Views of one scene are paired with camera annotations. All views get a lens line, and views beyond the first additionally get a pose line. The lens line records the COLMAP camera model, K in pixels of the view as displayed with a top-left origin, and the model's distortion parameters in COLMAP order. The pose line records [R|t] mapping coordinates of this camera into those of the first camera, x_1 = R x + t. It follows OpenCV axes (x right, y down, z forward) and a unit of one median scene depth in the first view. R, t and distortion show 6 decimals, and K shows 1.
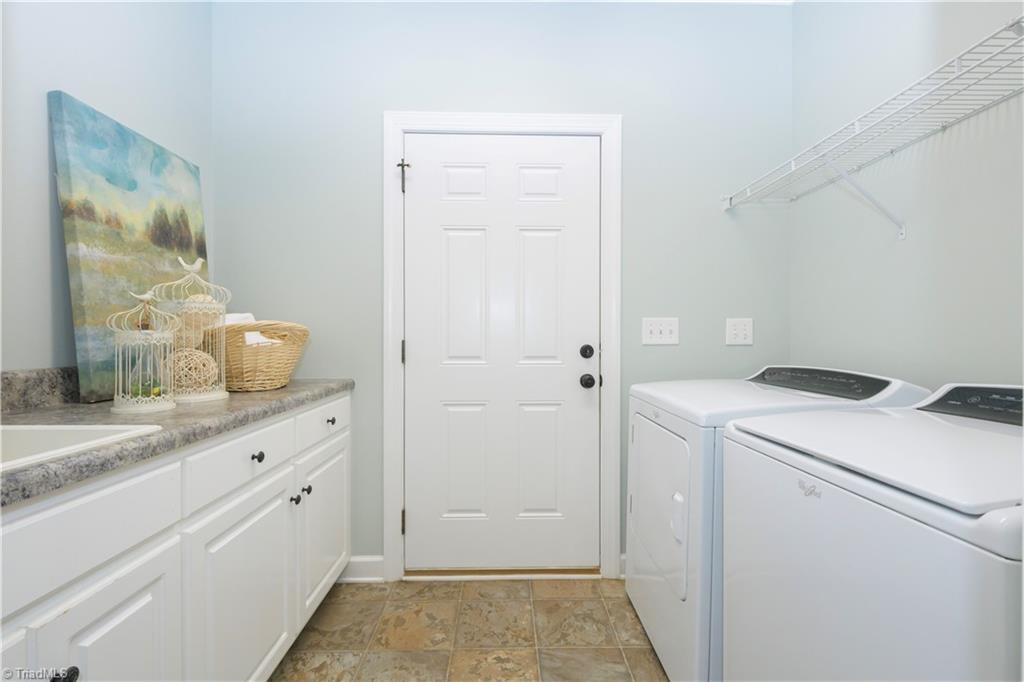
lens RADIAL K [[461.1, 0, 511.7], [0, 461.1, 341.6], [0, 0, 1]] dist [0.005344, -0.004412]
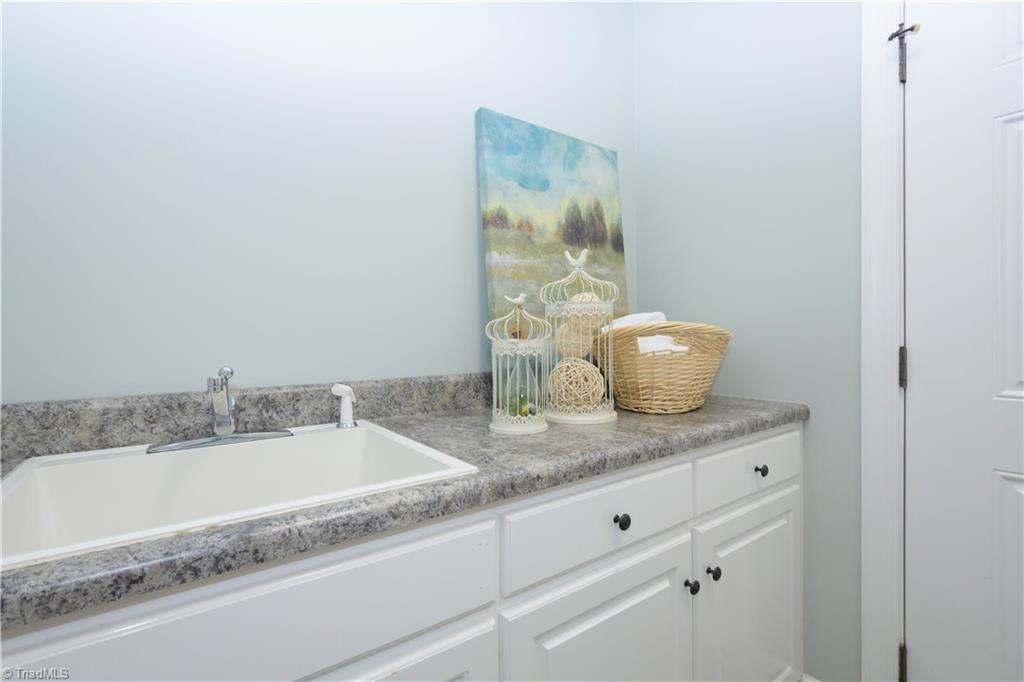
lens RADIAL K [[461.1, 0, 525.3], [0, 461.1, 337.9], [0, 0, 1]] dist [0.005344, -0.004412]
pose [[0.579933, 0.001547, -0.814663, -0.065450], [0.002083, 0.999992, 0.003382, -0.025116], [0.814662, -0.003659, 0.579925, 0.448081]]
